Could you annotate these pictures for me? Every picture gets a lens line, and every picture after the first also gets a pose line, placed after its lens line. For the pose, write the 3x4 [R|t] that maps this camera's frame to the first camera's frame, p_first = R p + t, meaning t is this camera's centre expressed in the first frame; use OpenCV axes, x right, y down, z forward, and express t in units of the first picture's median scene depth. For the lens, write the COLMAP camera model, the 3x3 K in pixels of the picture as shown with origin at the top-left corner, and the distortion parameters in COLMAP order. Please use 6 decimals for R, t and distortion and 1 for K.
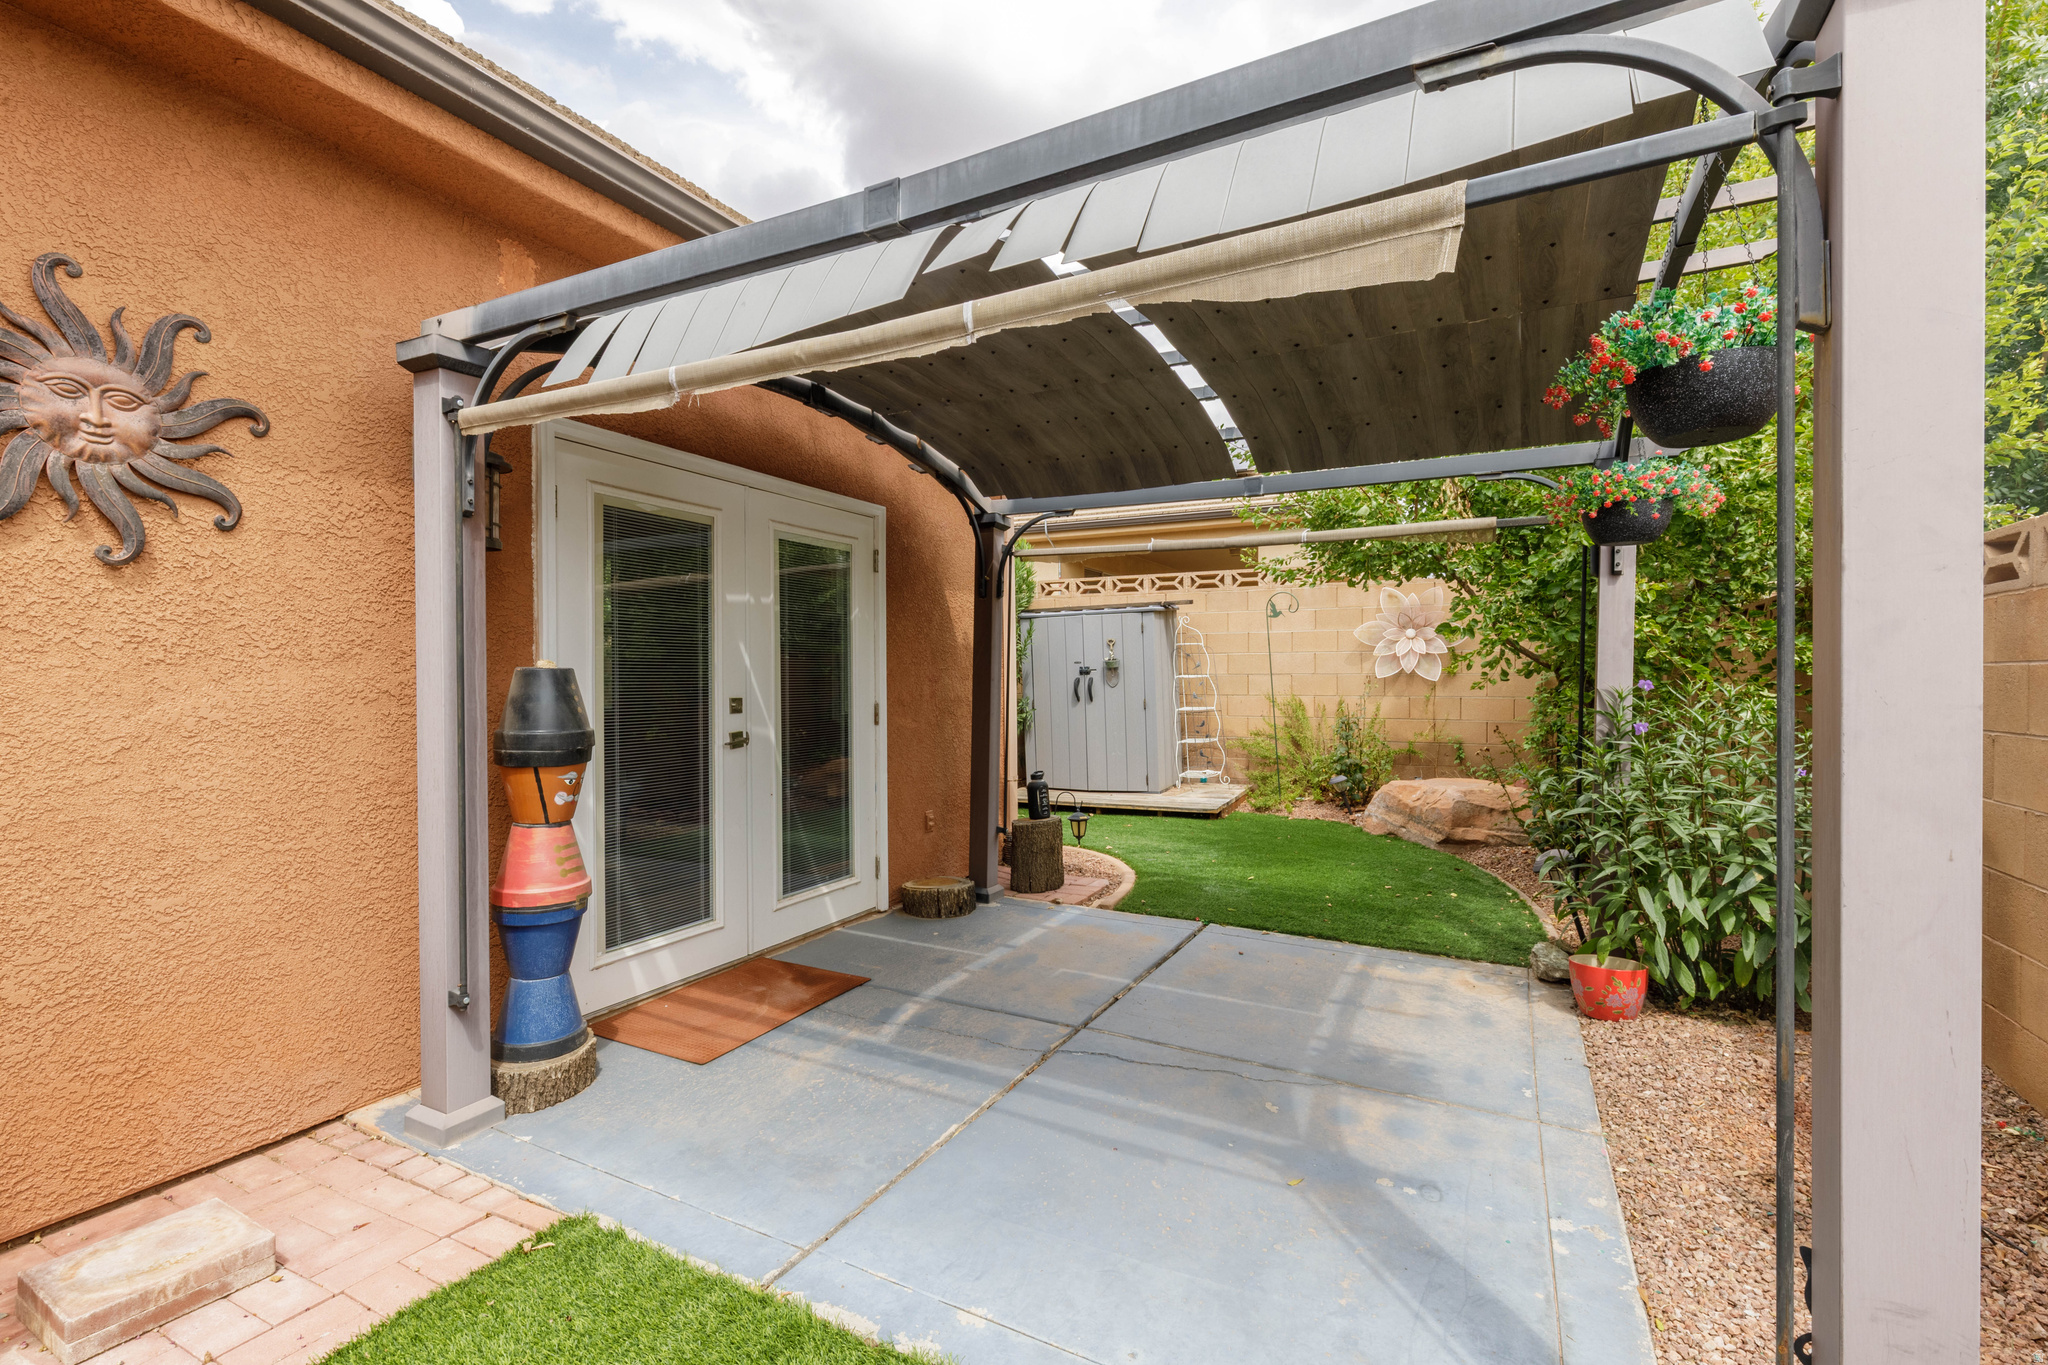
lens RADIAL K [[913.2, 0, 1020.4], [0, 913.2, 683.9], [0, 0, 1]] dist [0.007960, -0.000612]
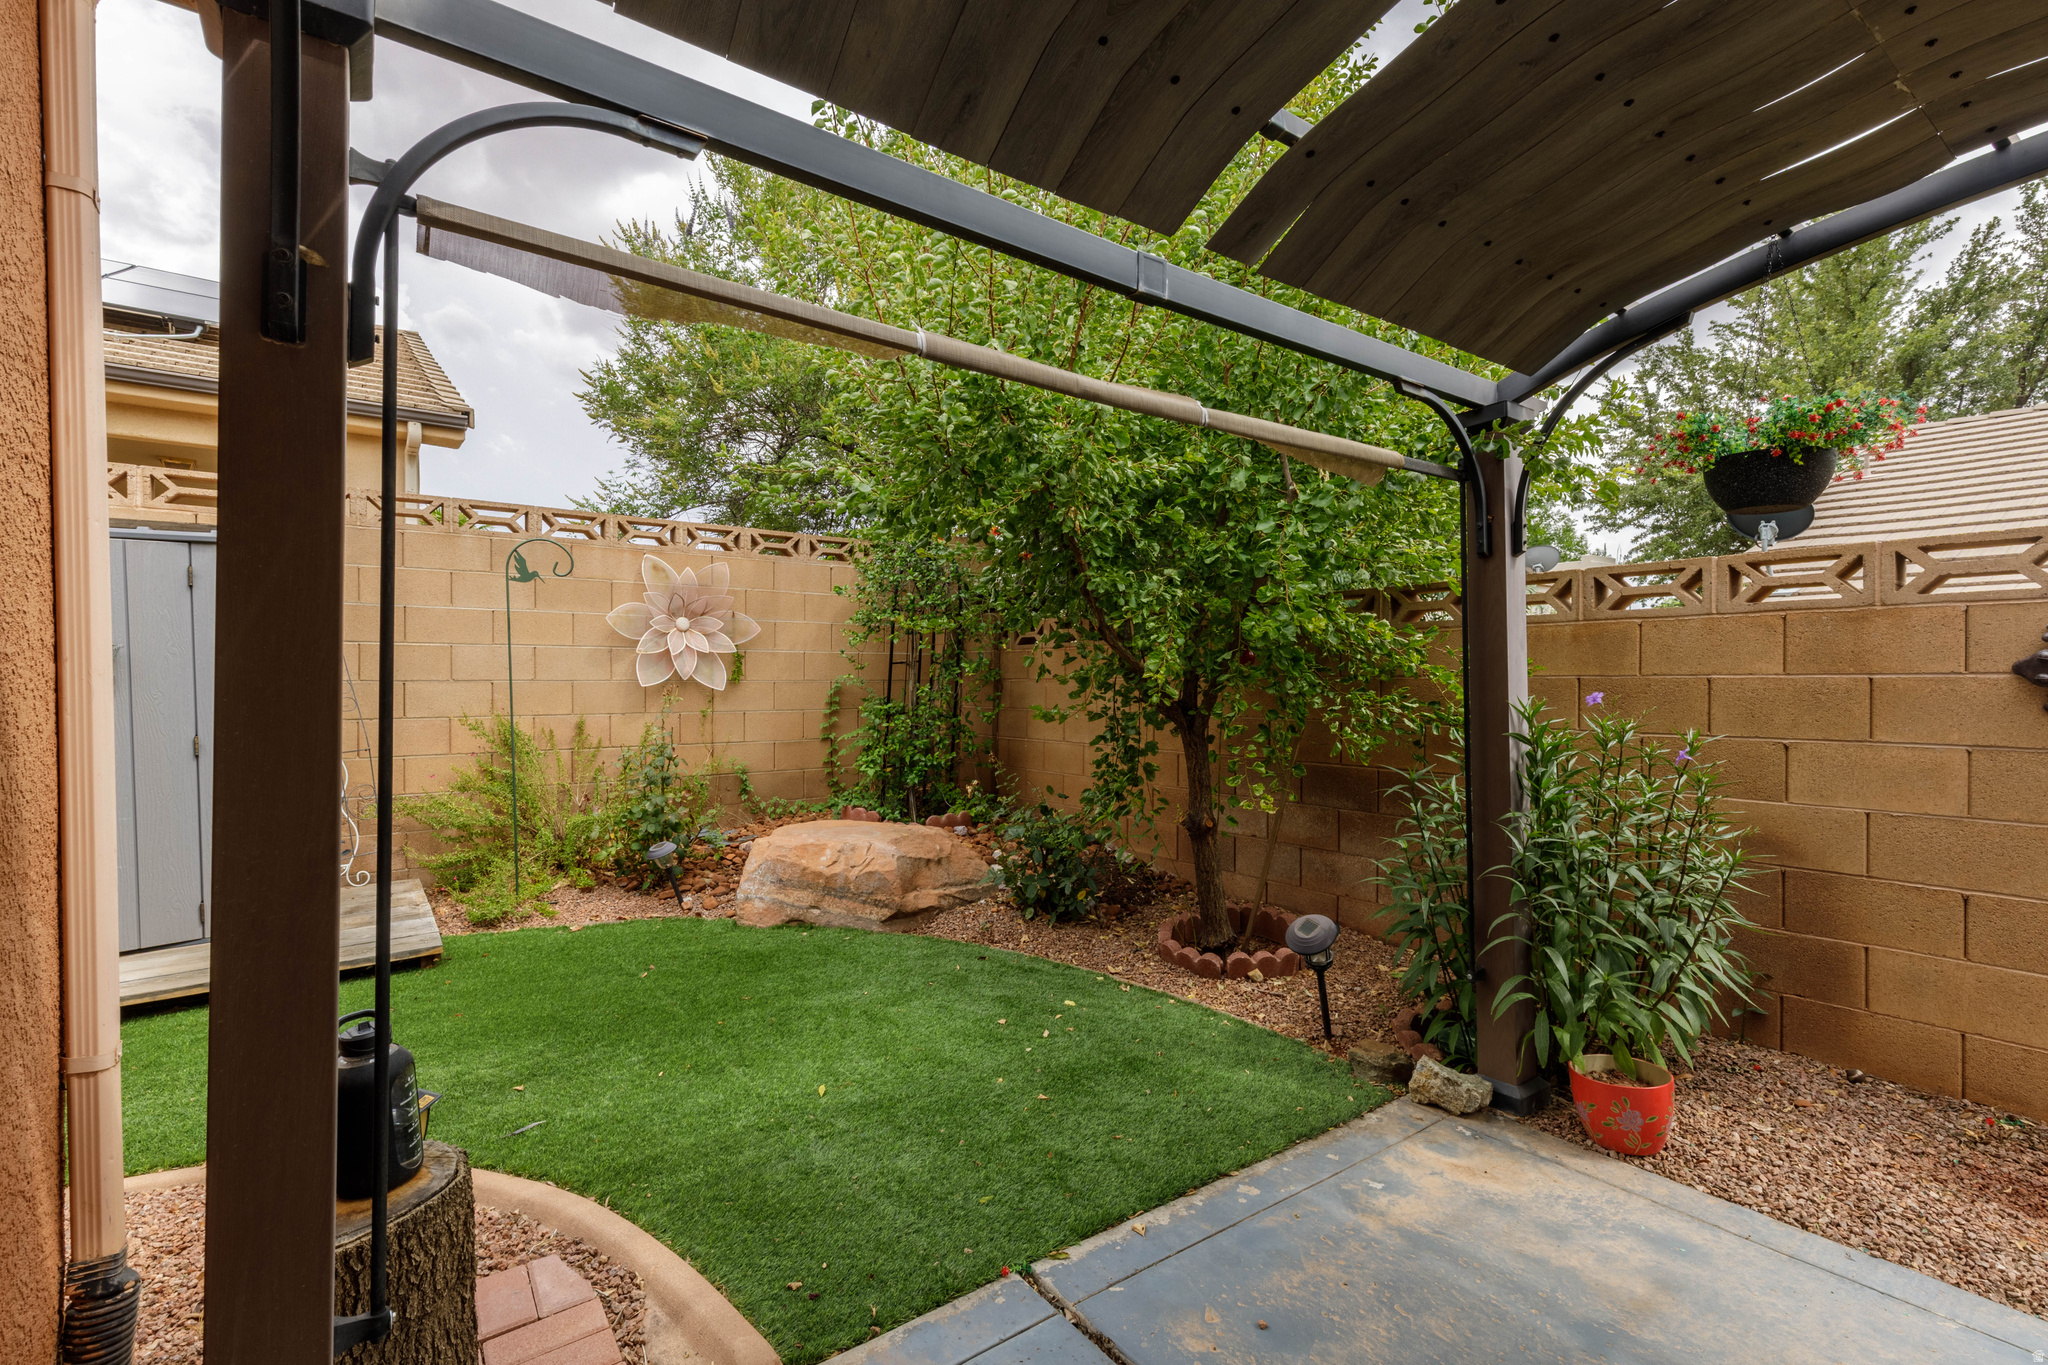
lens RADIAL K [[913.2, 0, 1019.4], [0, 913.2, 685.5], [0, 0, 1]] dist [0.007960, -0.000612]
pose [[0.434095, -0.003032, 0.900862, -0.133614], [0.005830, 0.999983, 0.000557, -0.008010], [-0.900848, 0.005010, 0.434105, 0.600457]]
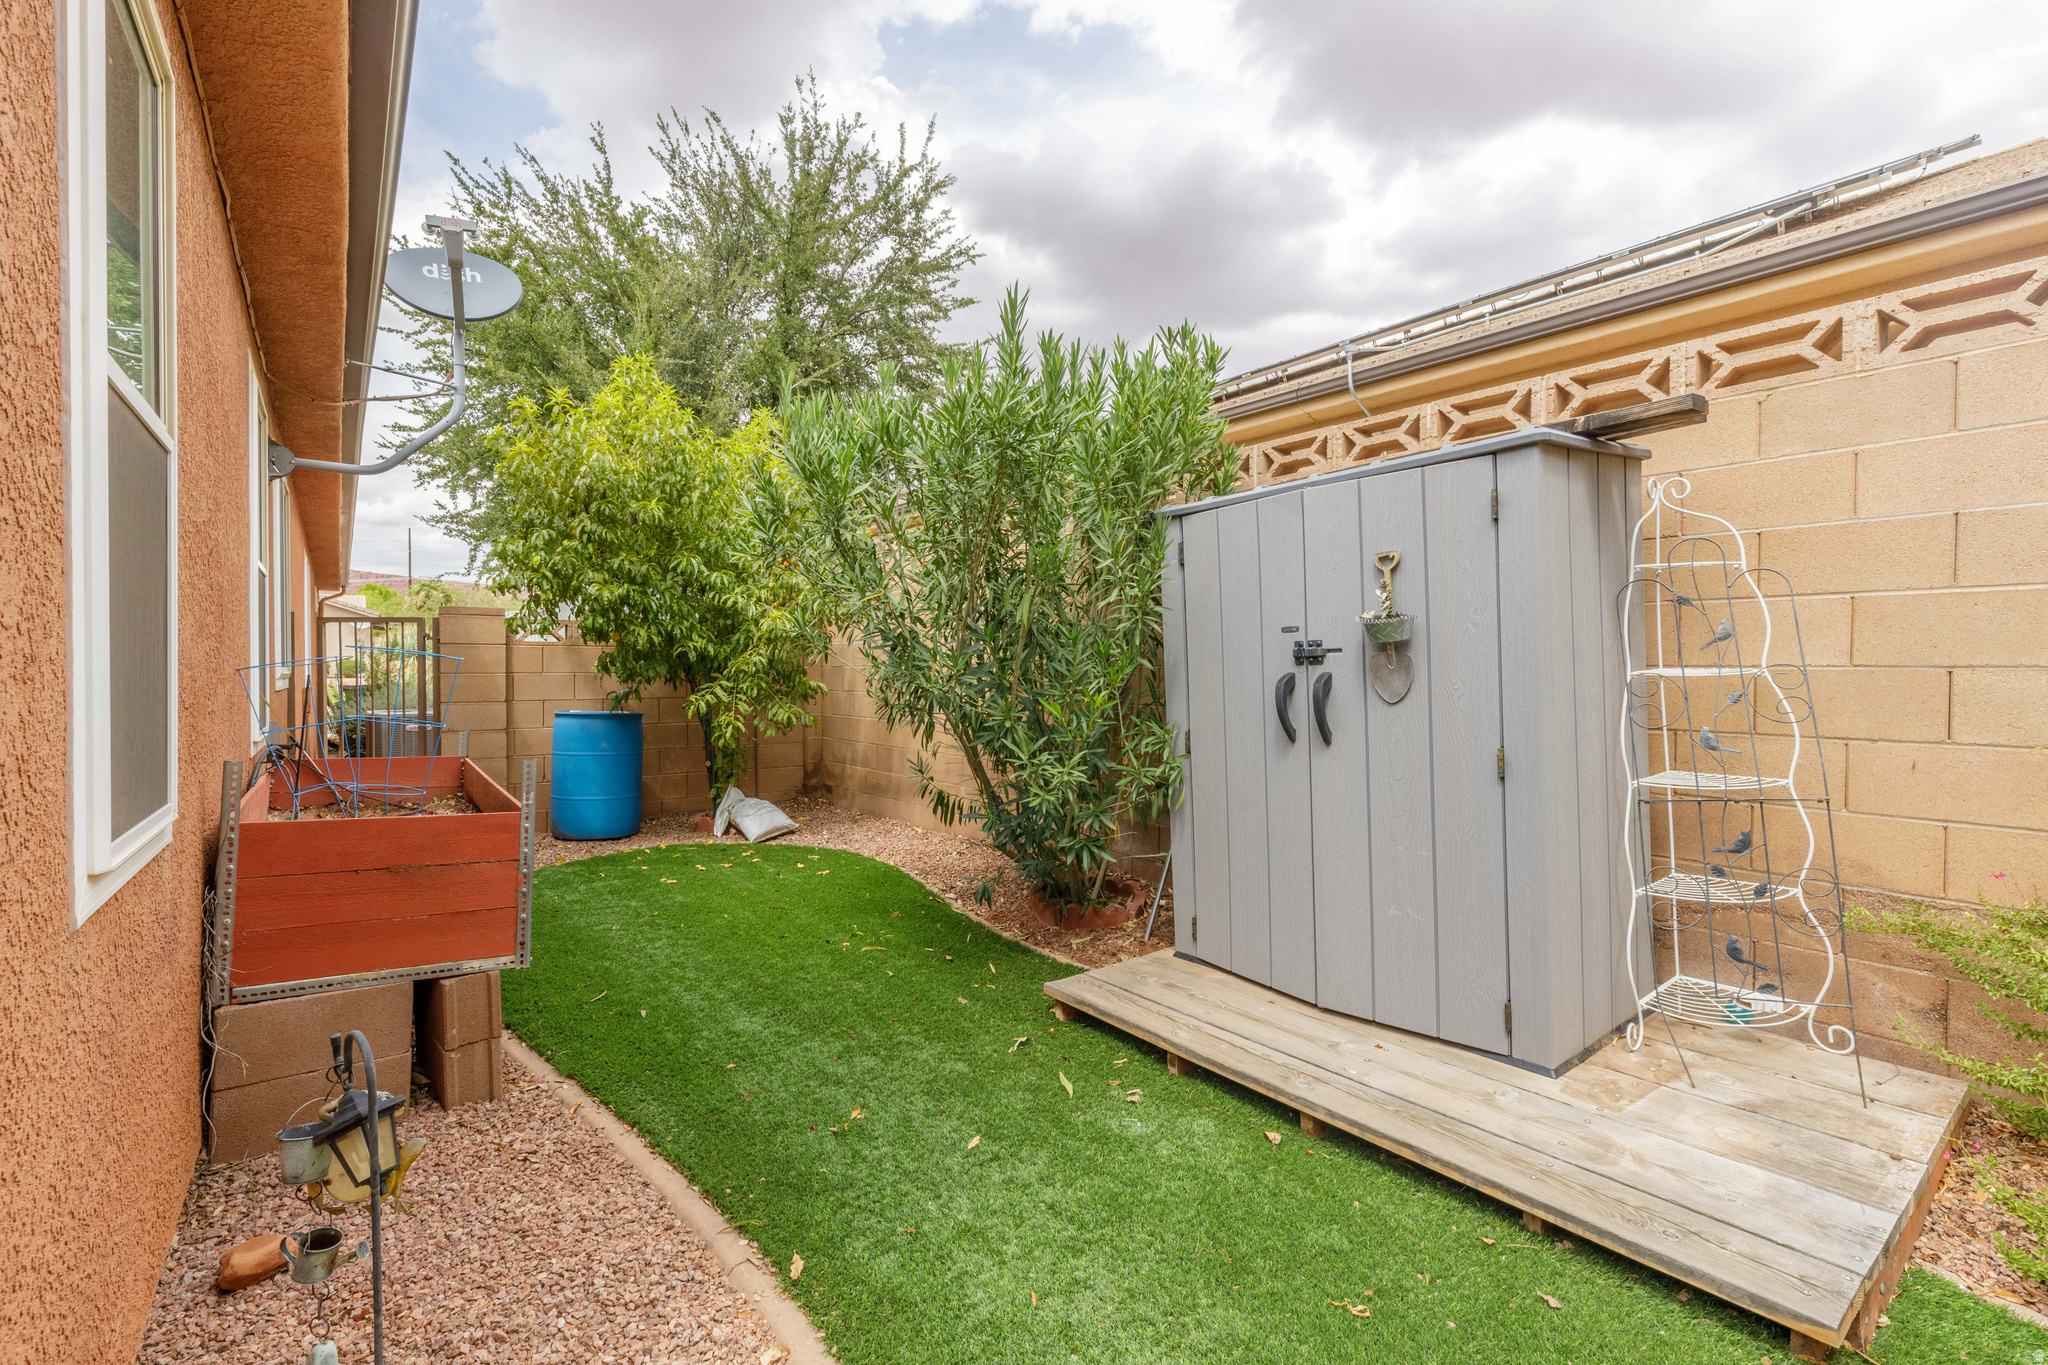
lens RADIAL K [[913.2, 0, 1019.7], [0, 913.2, 679.2], [0, 0, 1]] dist [0.007960, -0.000612]
pose [[0.903238, 0.015224, -0.428870, 0.118493], [-0.008494, 0.999809, 0.017602, -0.009386], [0.429056, -0.012256, 0.903195, 0.645932]]
